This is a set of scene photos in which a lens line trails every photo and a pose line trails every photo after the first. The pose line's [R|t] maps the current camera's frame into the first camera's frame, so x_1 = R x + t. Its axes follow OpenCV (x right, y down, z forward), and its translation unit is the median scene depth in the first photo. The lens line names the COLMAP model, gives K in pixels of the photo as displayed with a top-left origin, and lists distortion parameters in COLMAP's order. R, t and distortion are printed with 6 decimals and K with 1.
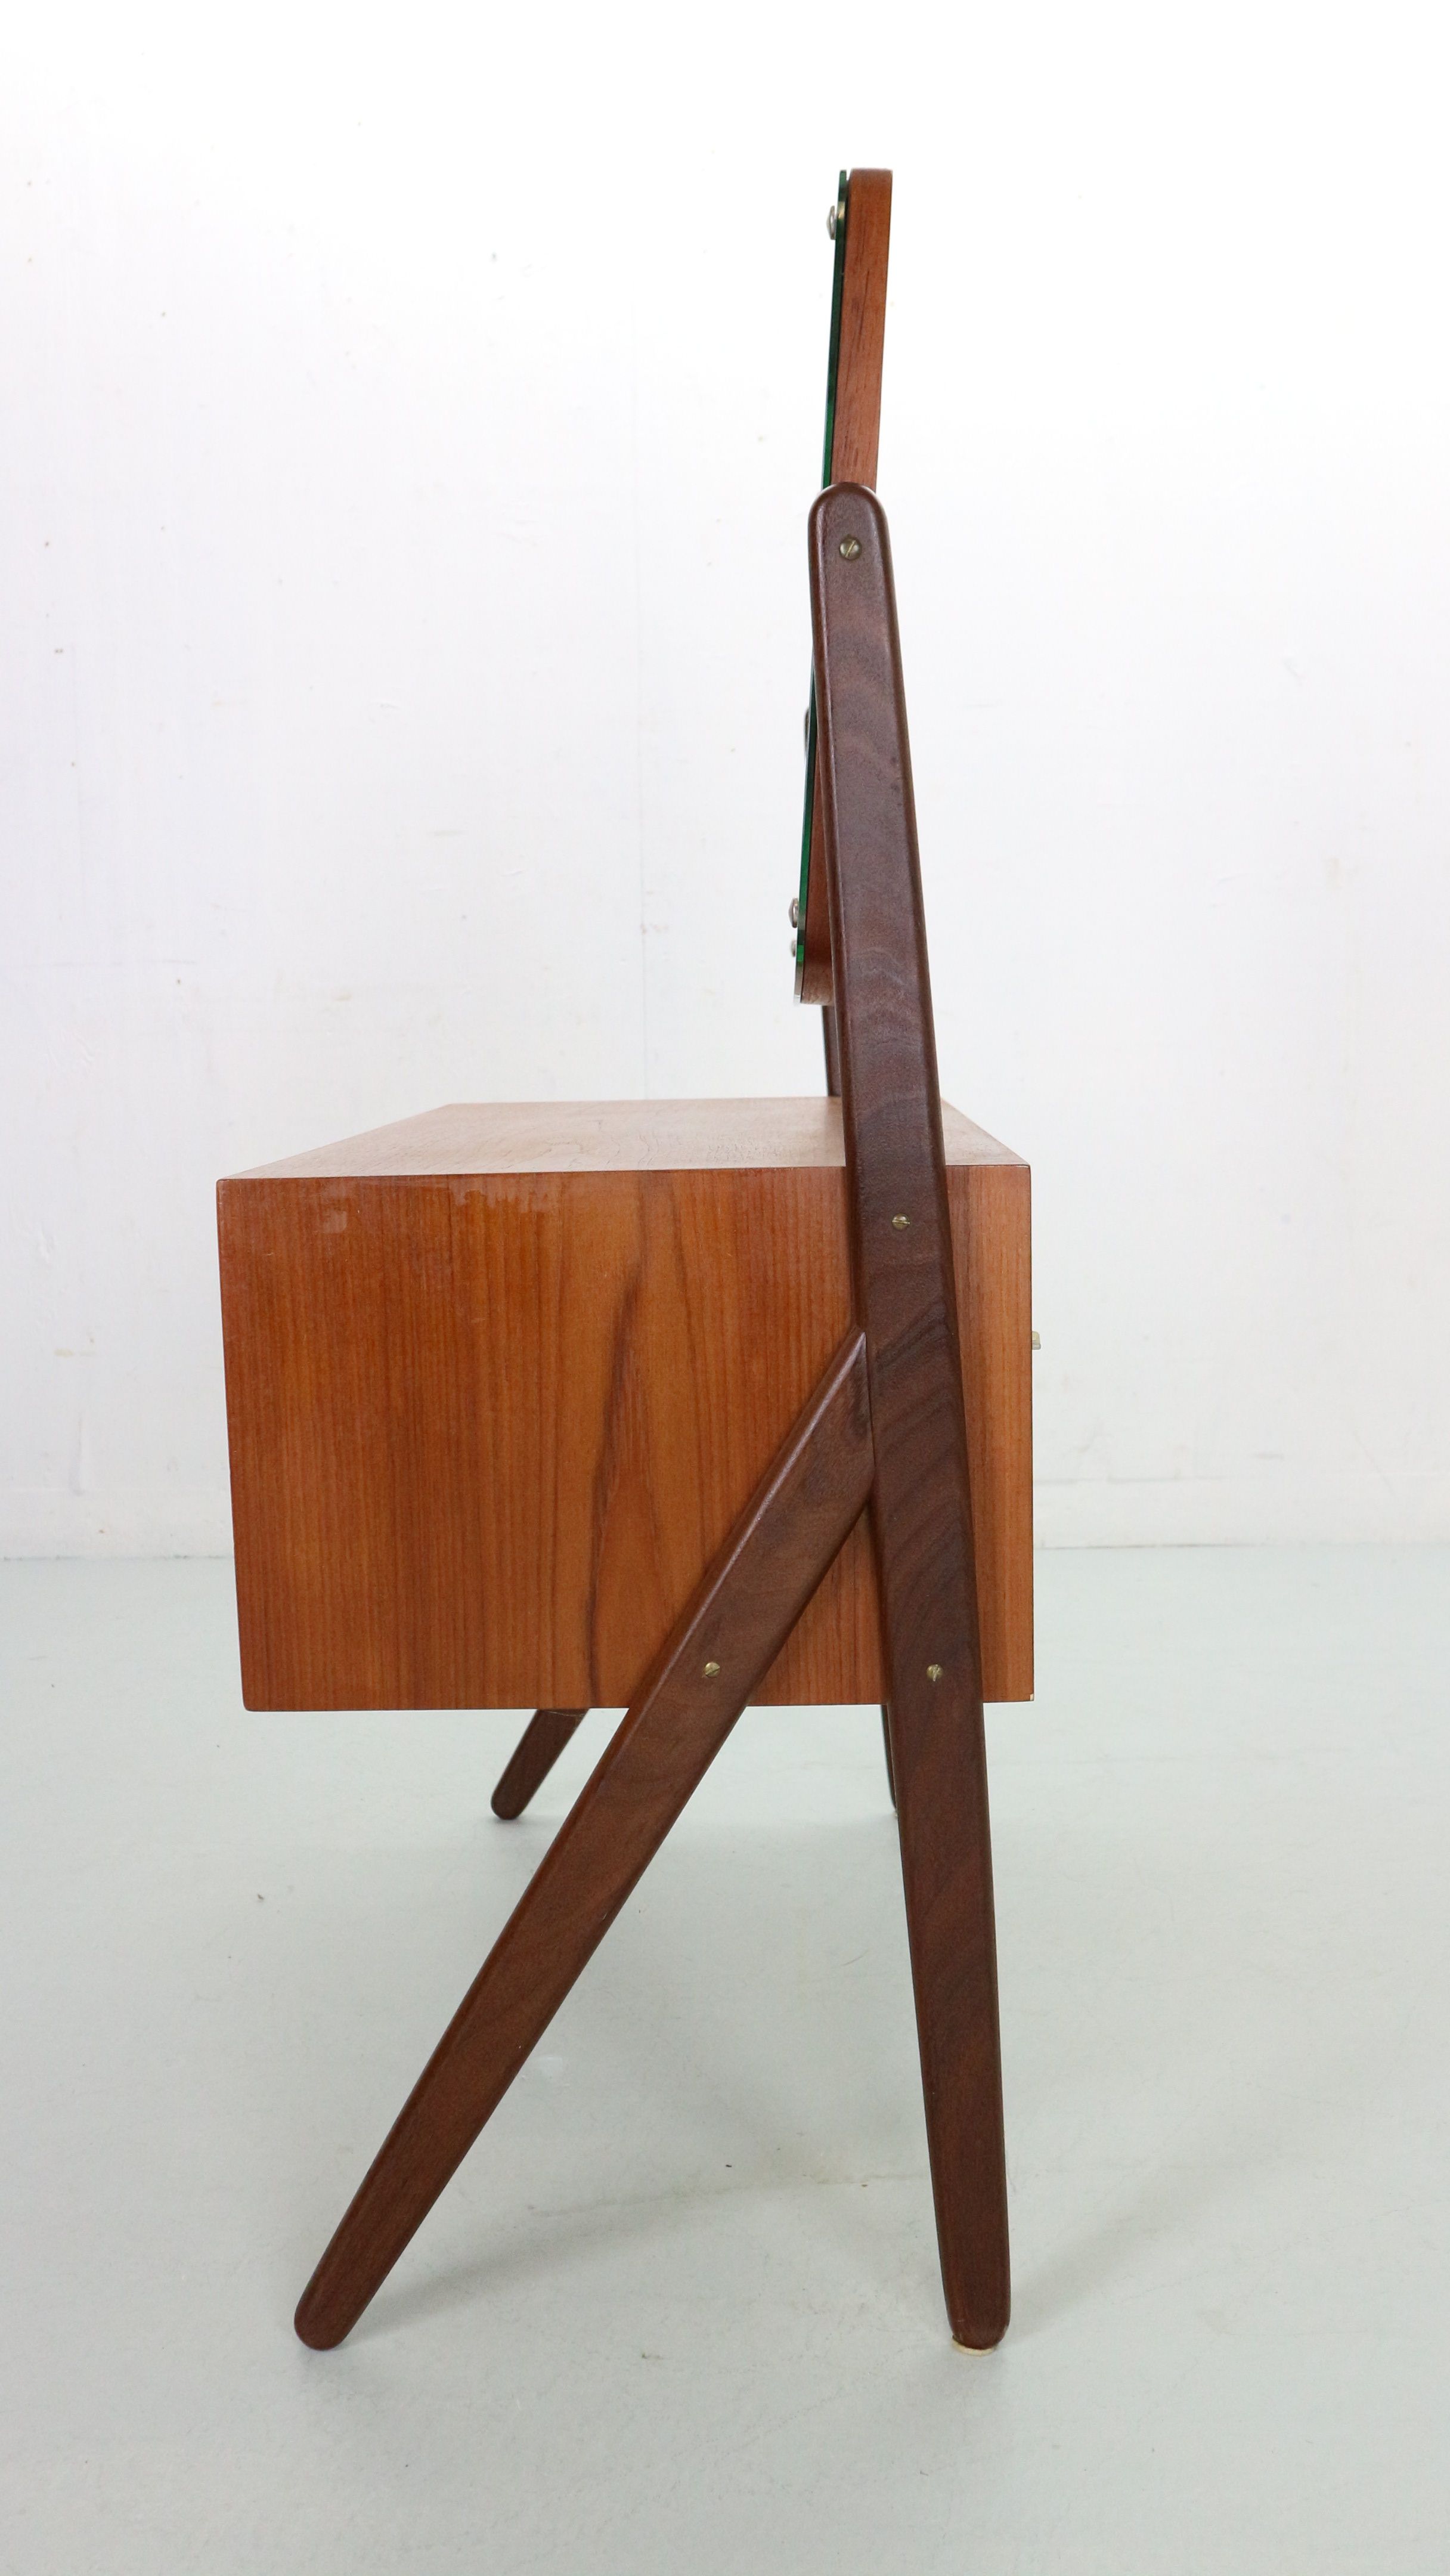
lens RADIAL K [[2313.0, 0, 725.7], [0, 2313.0, 1291.5], [0, 0, 1]] dist [-0.064804, 0.111836]
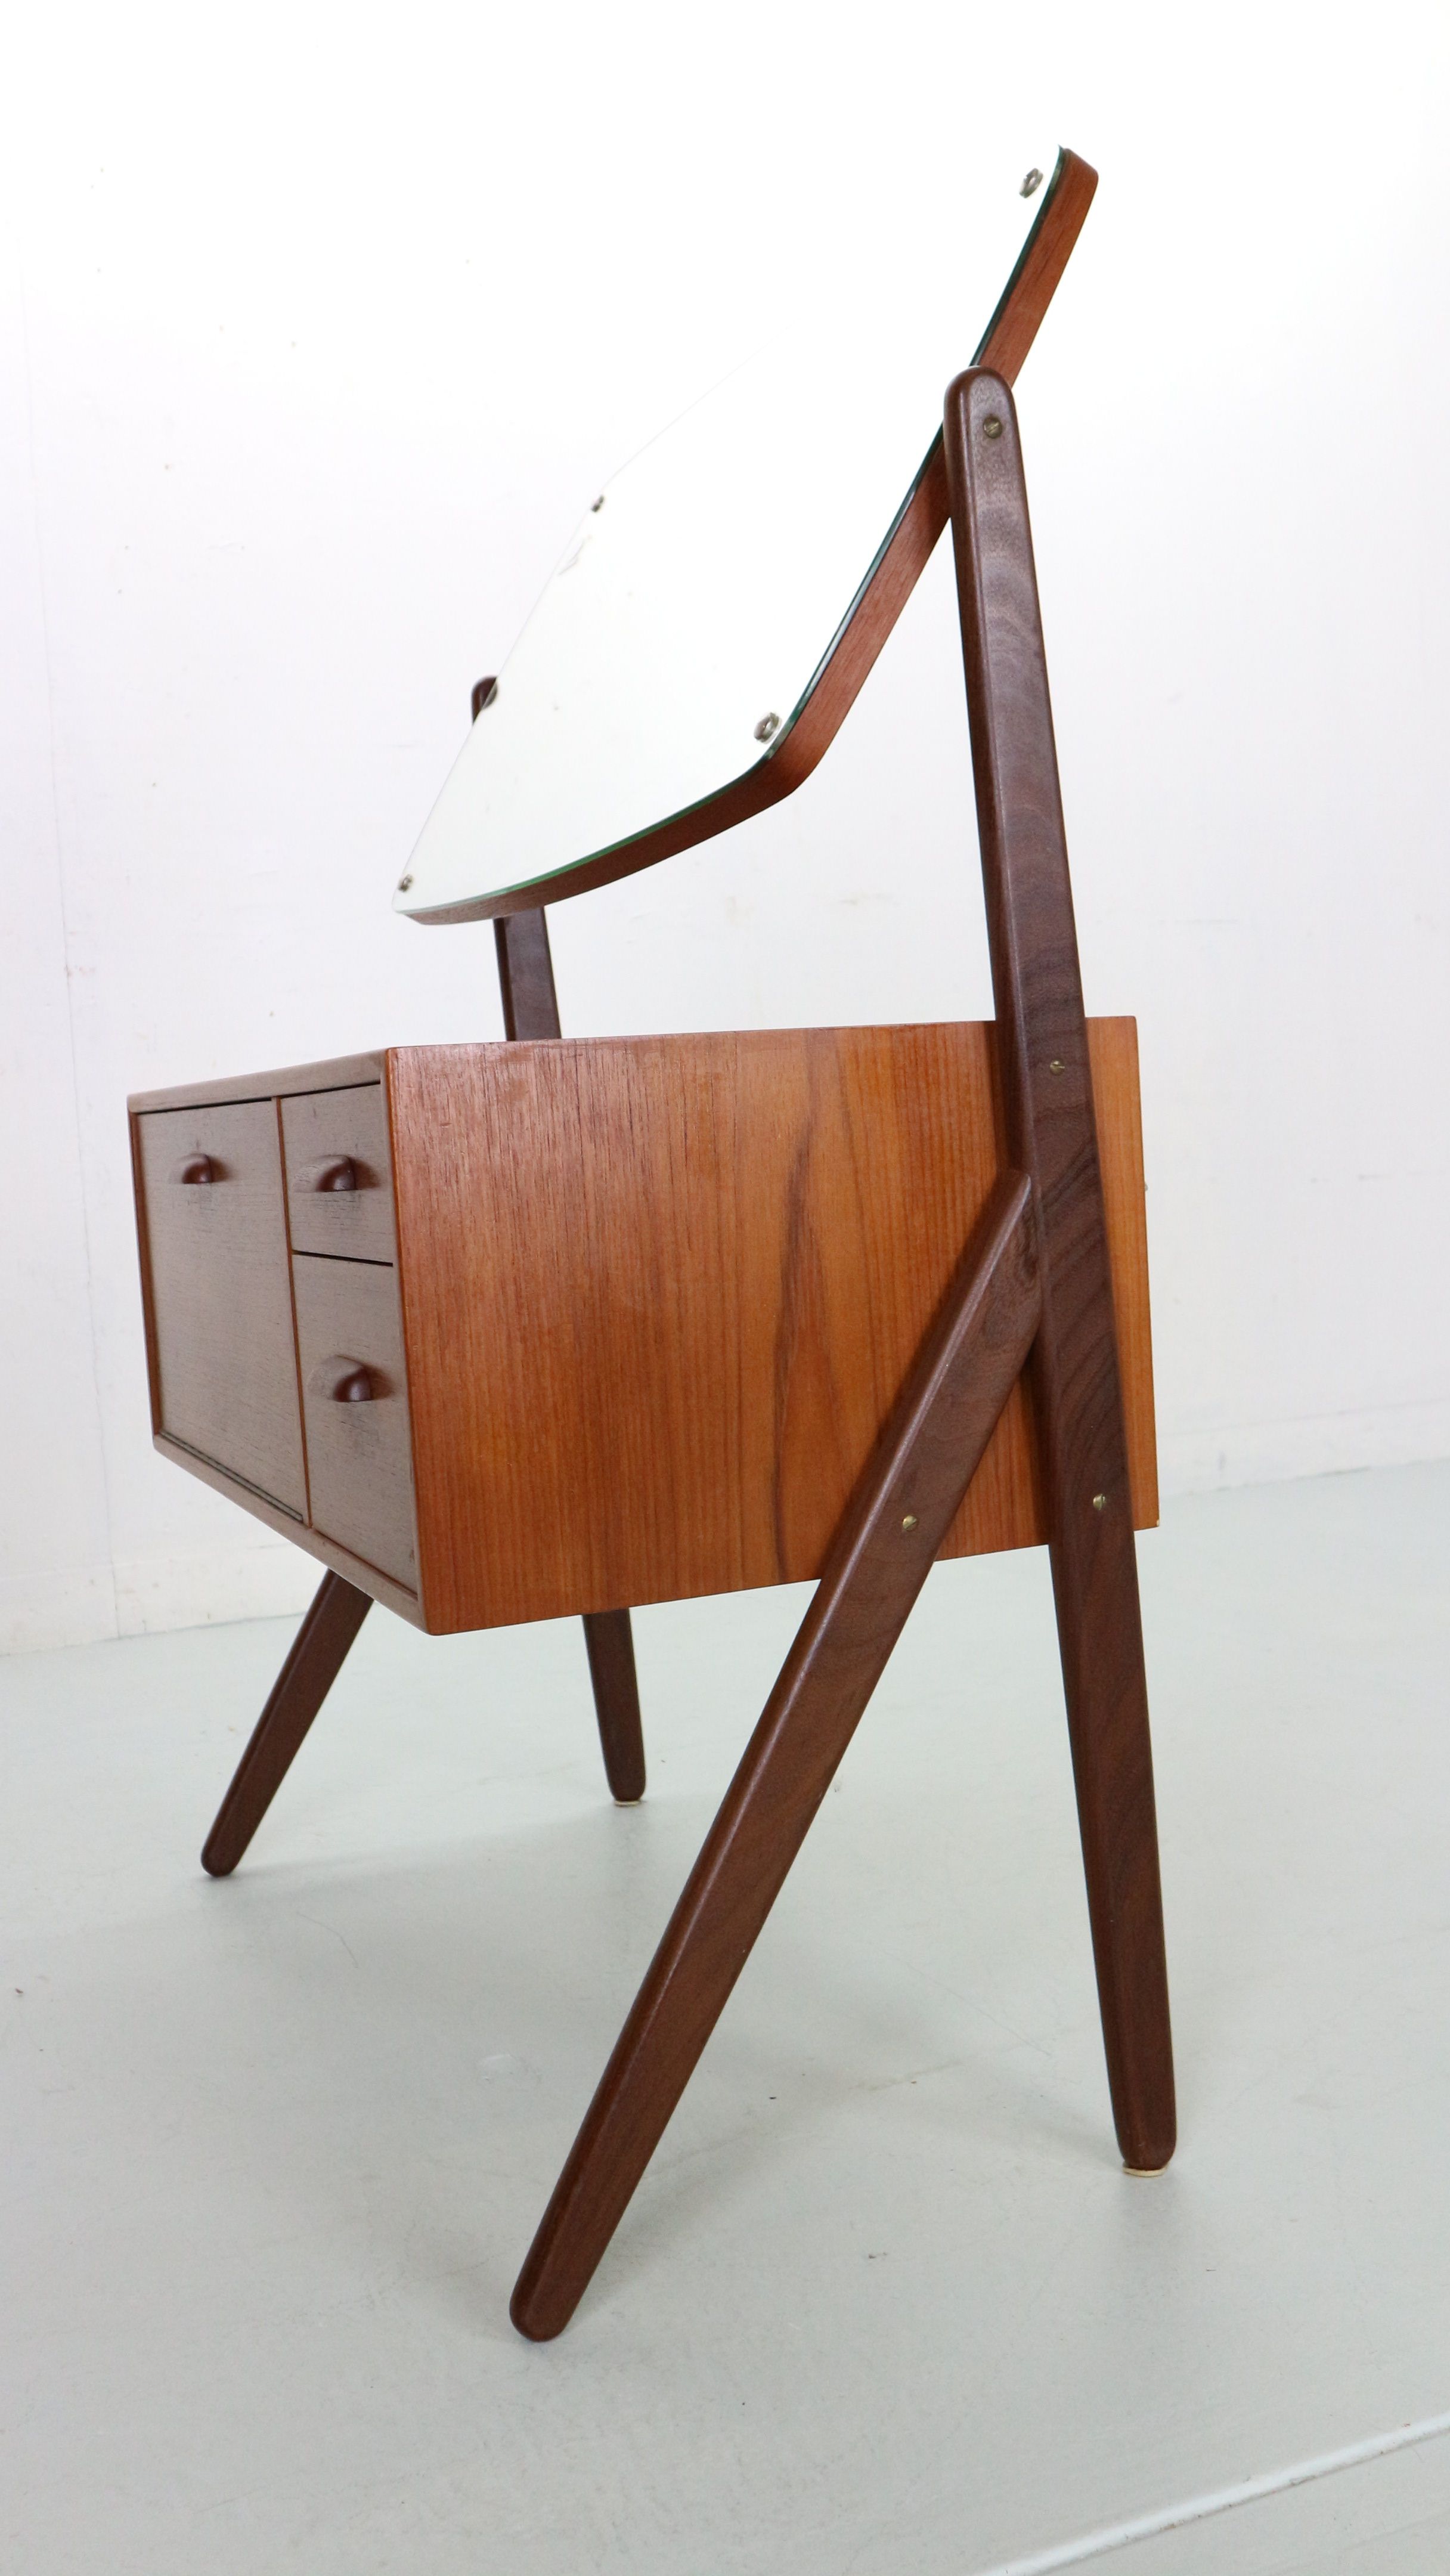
lens RADIAL K [[2313.0, 0, 762.8], [0, 2313.0, 1290.3], [0, 0, 1]] dist [-0.064804, 0.111836]
pose [[0.900682, -0.065365, 0.429534, -0.481659], [0.093418, 0.994631, -0.044526, 0.101171], [-0.424318, 0.080230, 0.901952, 0.115842]]
